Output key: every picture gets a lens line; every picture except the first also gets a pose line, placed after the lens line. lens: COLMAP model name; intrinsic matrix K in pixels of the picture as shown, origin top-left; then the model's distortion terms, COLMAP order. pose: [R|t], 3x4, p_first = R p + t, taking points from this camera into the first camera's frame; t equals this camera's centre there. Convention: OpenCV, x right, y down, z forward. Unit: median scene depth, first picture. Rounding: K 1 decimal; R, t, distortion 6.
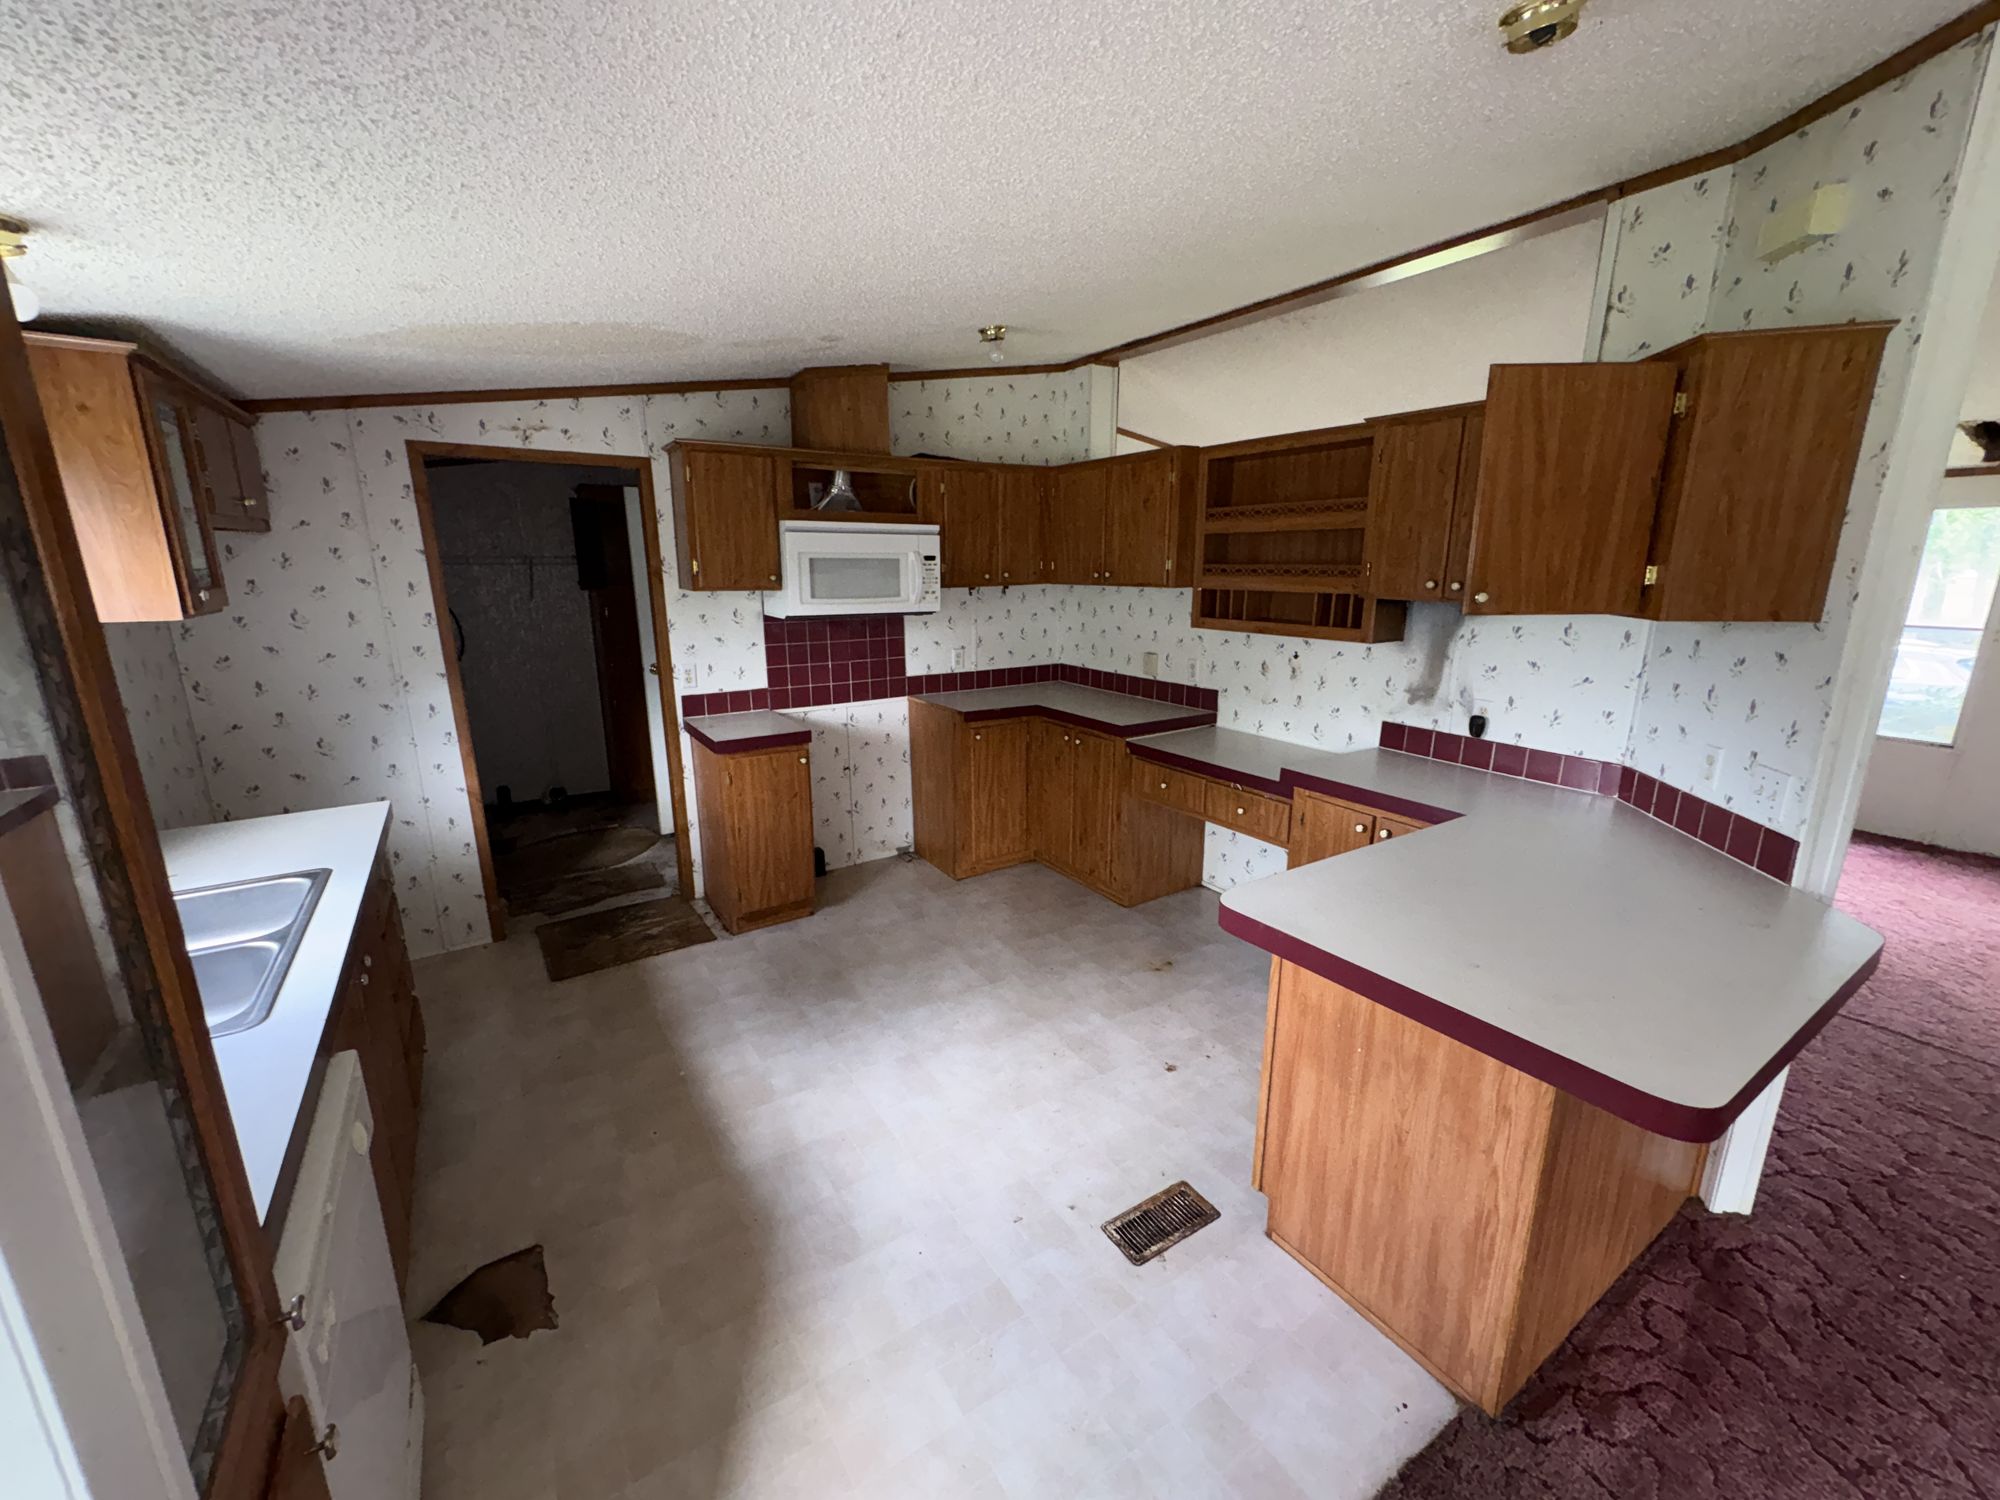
lens RADIAL K [[792.7, 0, 991.7], [0, 792.7, 749.1], [0, 0, 1]] dist [-0.000375, -0.000110]
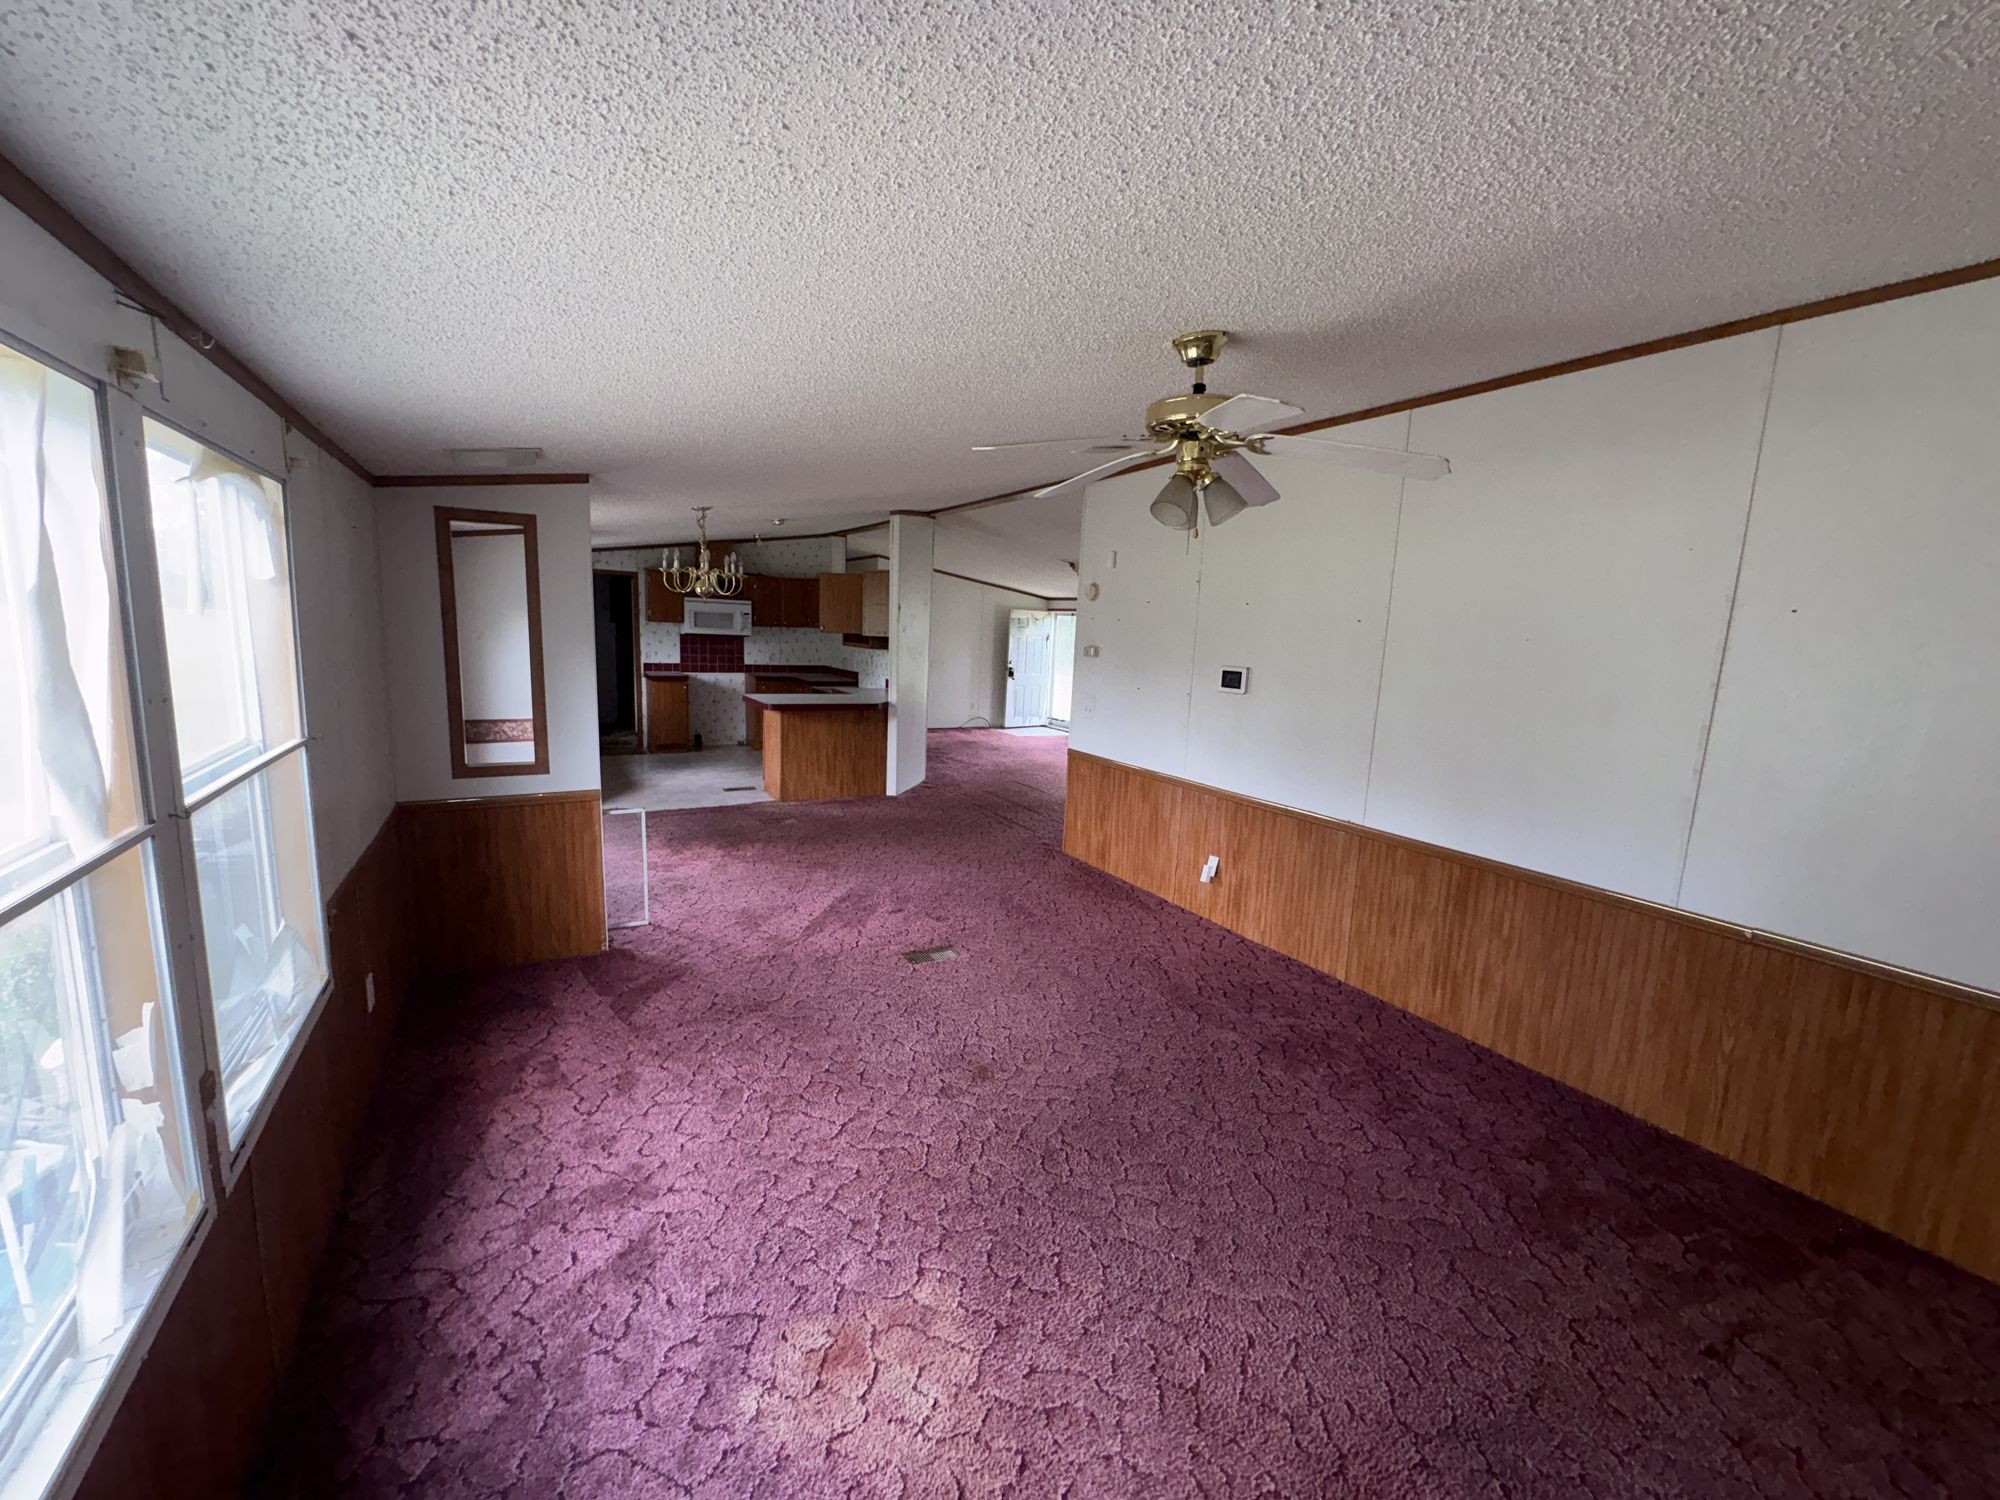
lens RADIAL K [[792.7, 0, 998.8], [0, 792.7, 752.4], [0, 0, 1]] dist [-0.000375, -0.000110]
pose [[0.997668, 0.052145, -0.044048, 0.822791], [-0.055640, 0.995058, -0.082240, 0.344104], [0.039541, 0.084499, 0.995639, -1.376542]]
